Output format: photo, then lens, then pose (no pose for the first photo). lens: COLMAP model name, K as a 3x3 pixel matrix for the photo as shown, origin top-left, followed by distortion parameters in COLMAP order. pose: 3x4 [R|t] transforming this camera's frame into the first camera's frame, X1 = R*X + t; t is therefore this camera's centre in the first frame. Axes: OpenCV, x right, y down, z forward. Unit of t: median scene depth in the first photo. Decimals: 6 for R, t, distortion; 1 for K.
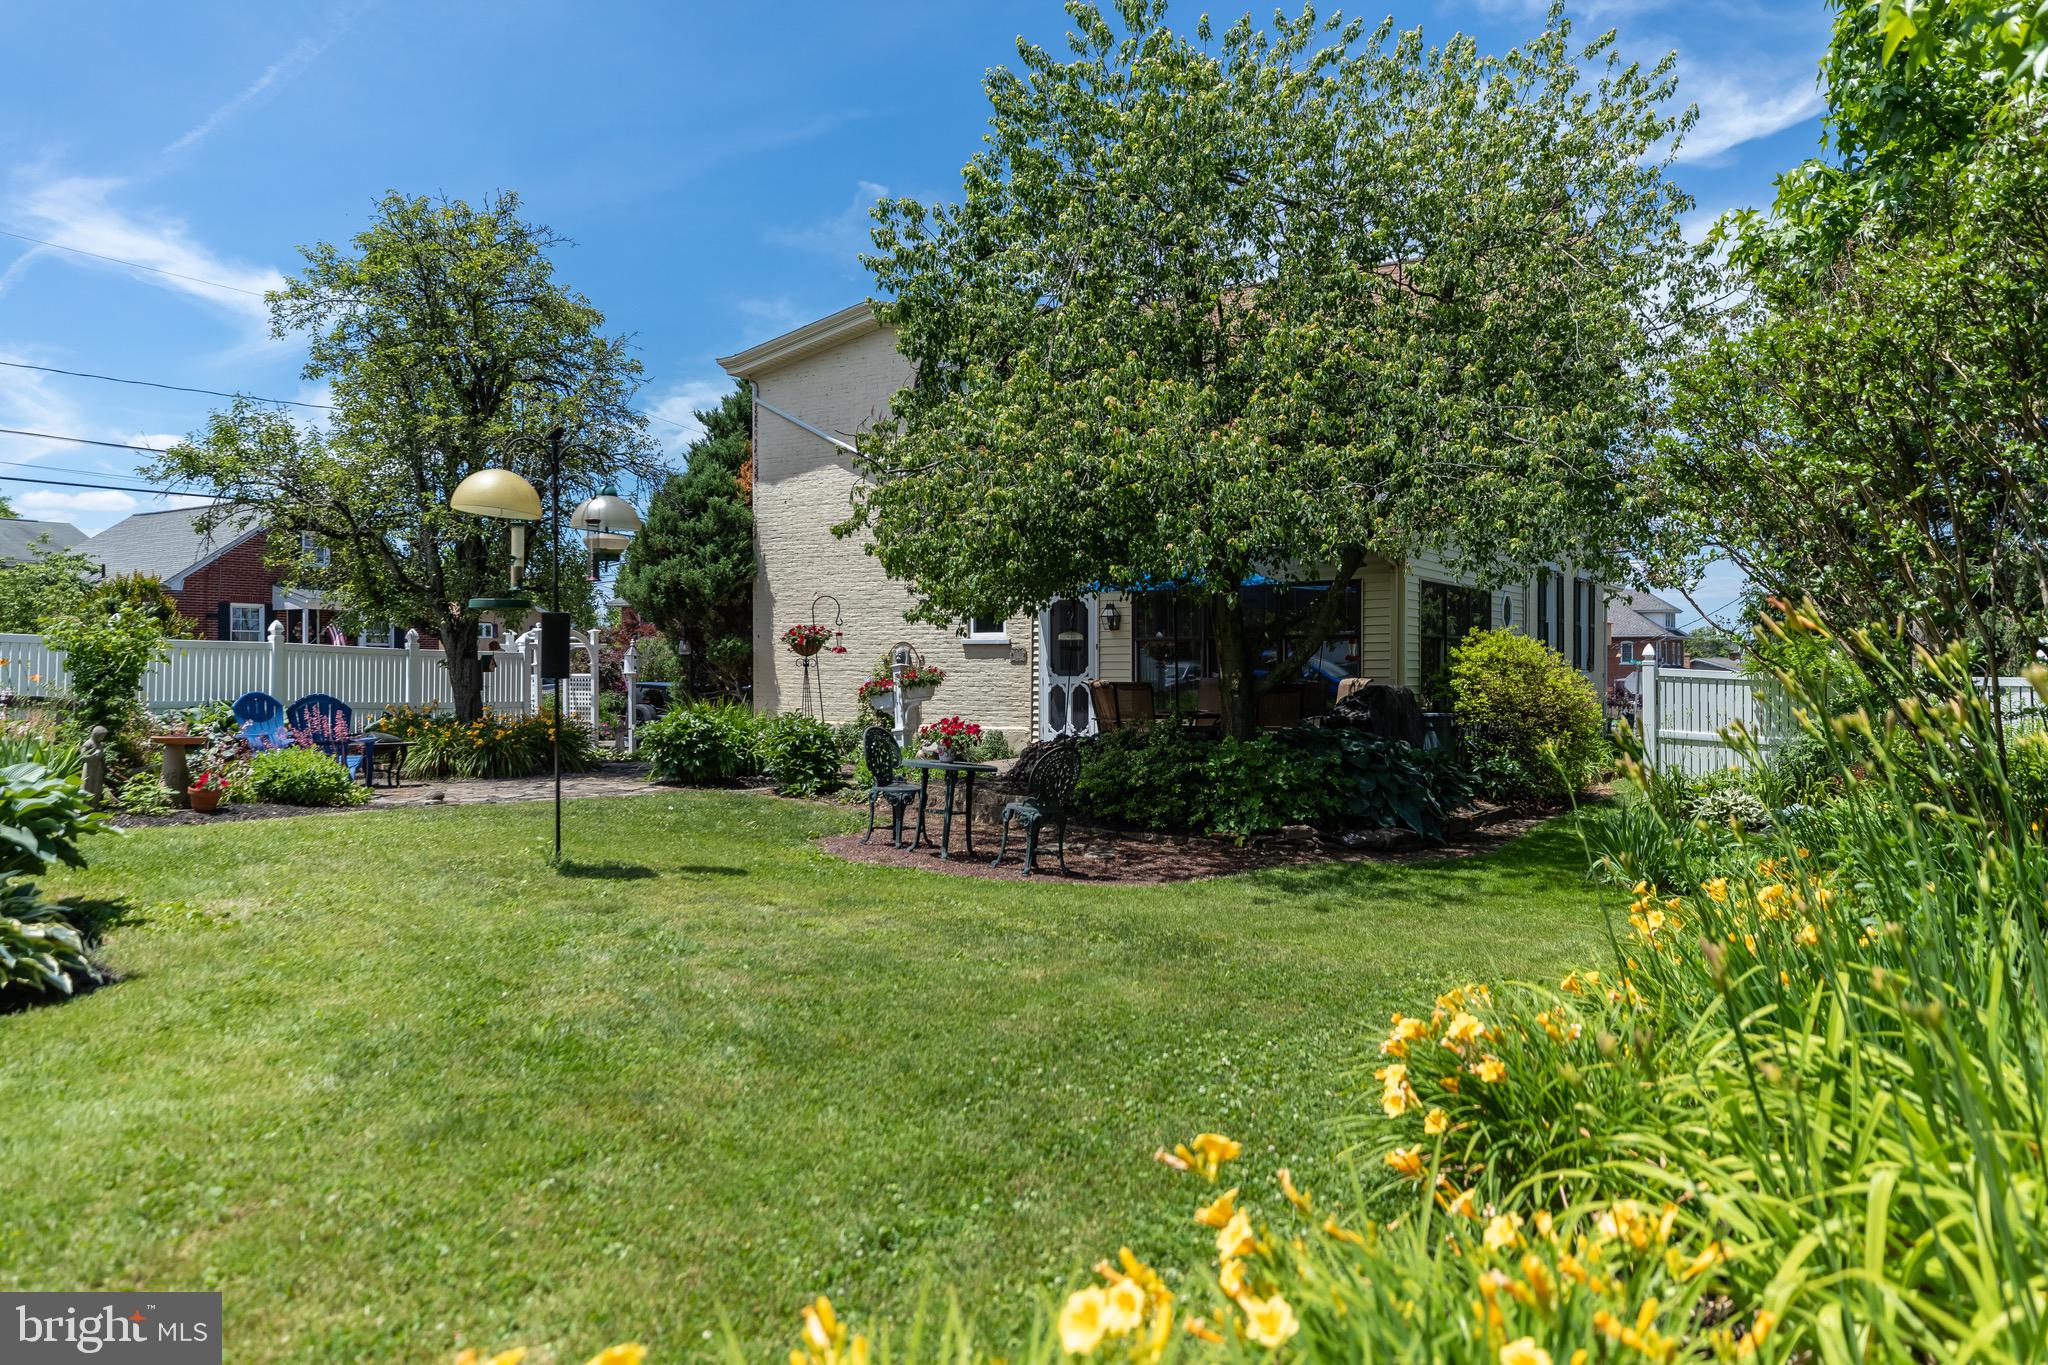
lens RADIAL K [[1427.8, 0, 1024.0], [0, 1427.8, 682.5], [0, 0, 1]] dist [-0.005971, 0.036972]
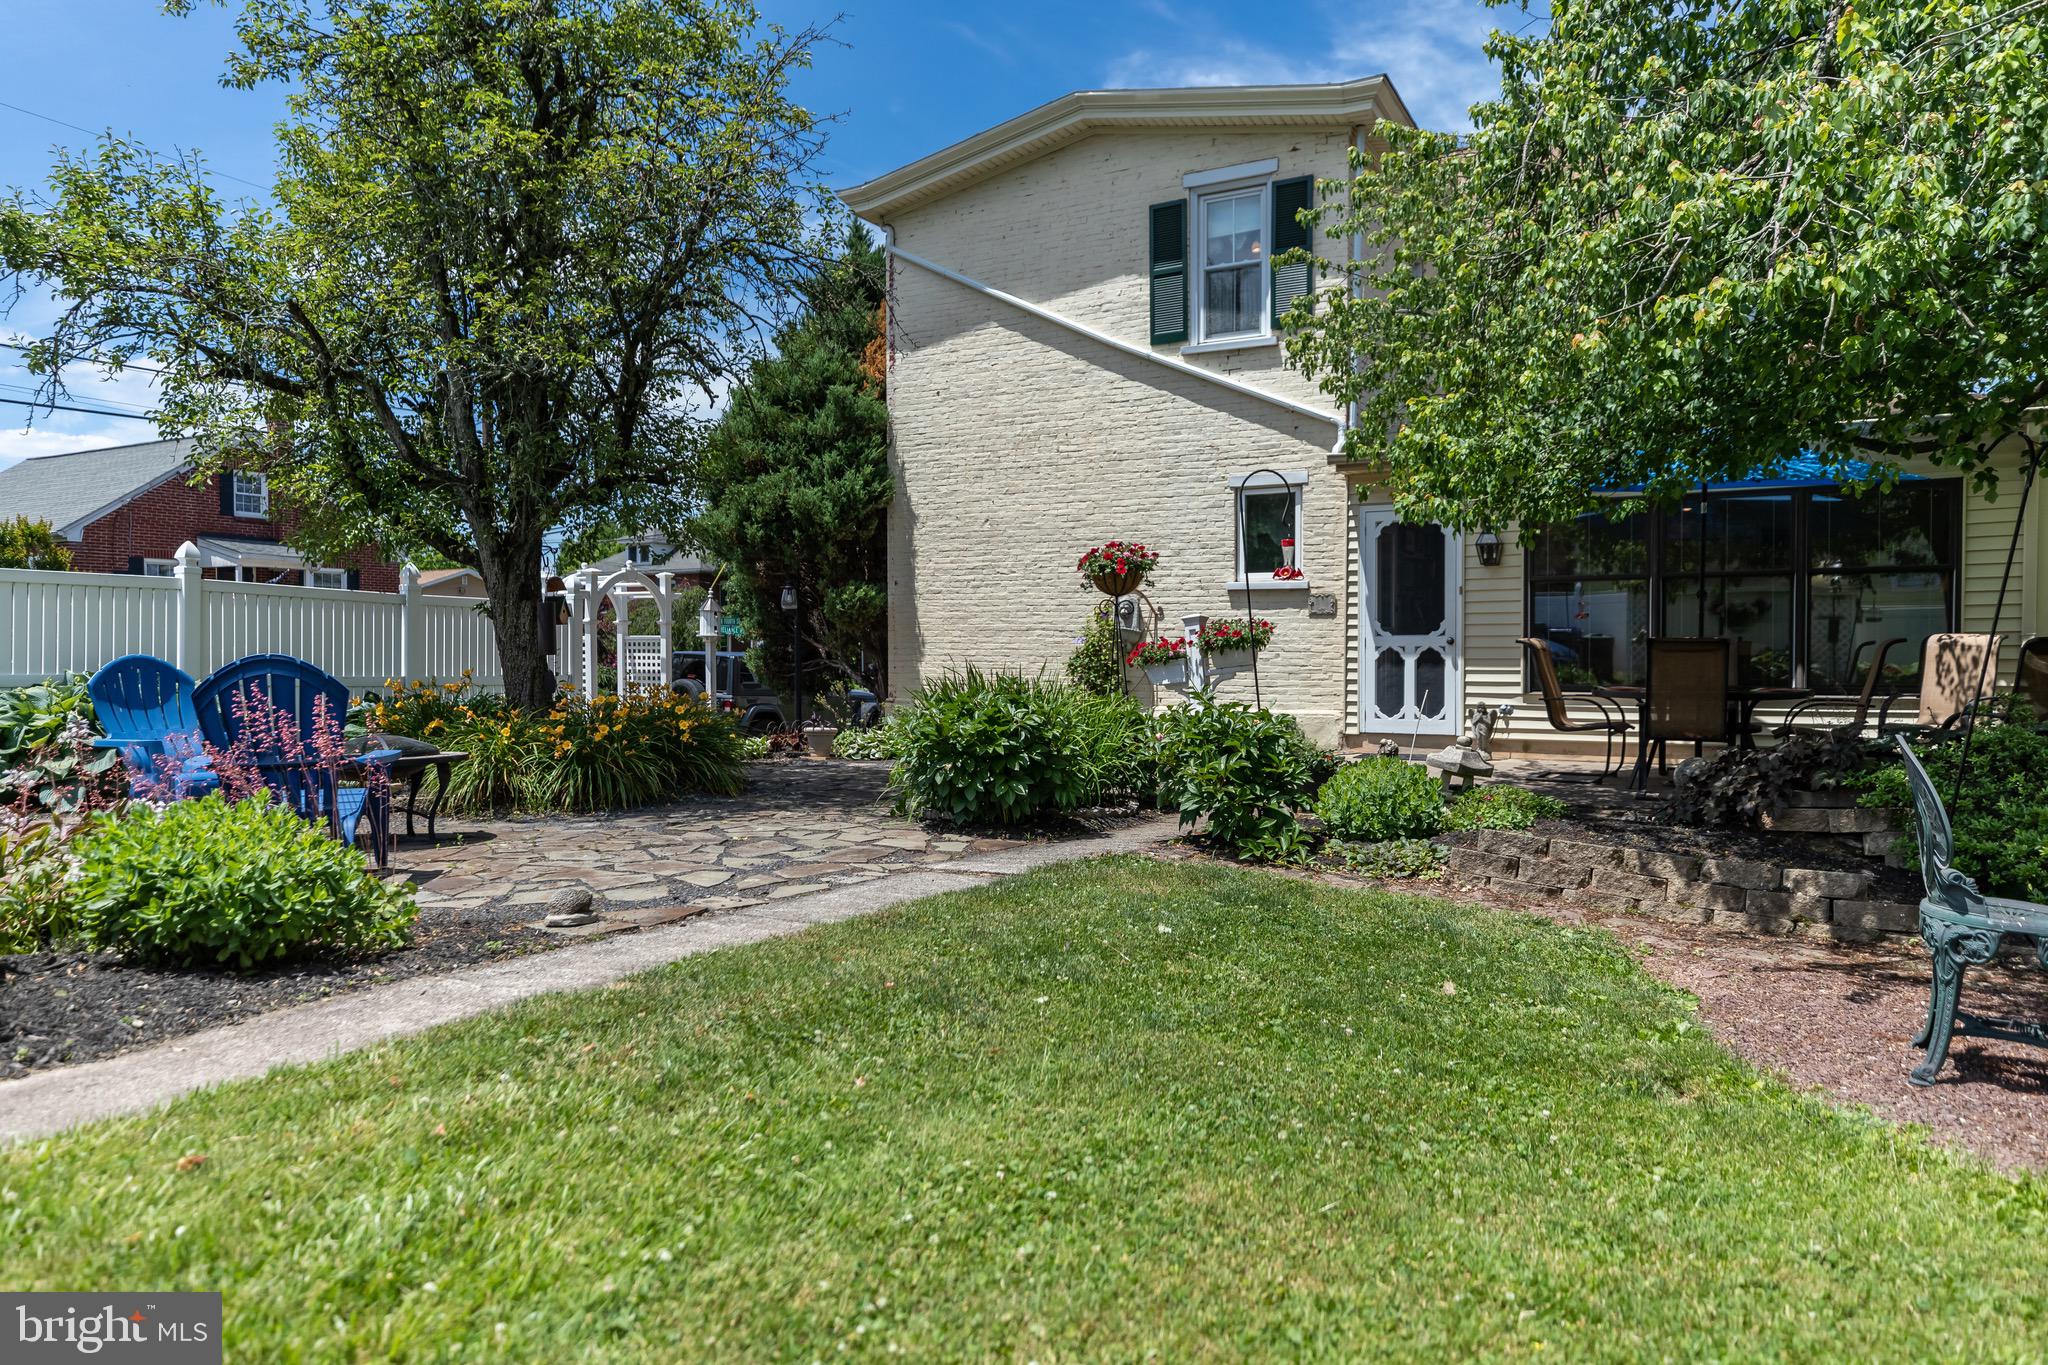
lens RADIAL K [[1347.9, 0, 1024.0], [0, 1347.9, 682.5], [0, 0, 1]] dist [0.008774, 0.005764]
pose [[0.998262, -0.003551, 0.058833, -0.187076], [0.002545, 0.999849, 0.017171, 0.006669], [-0.058885, -0.016991, 0.998120, 0.372955]]
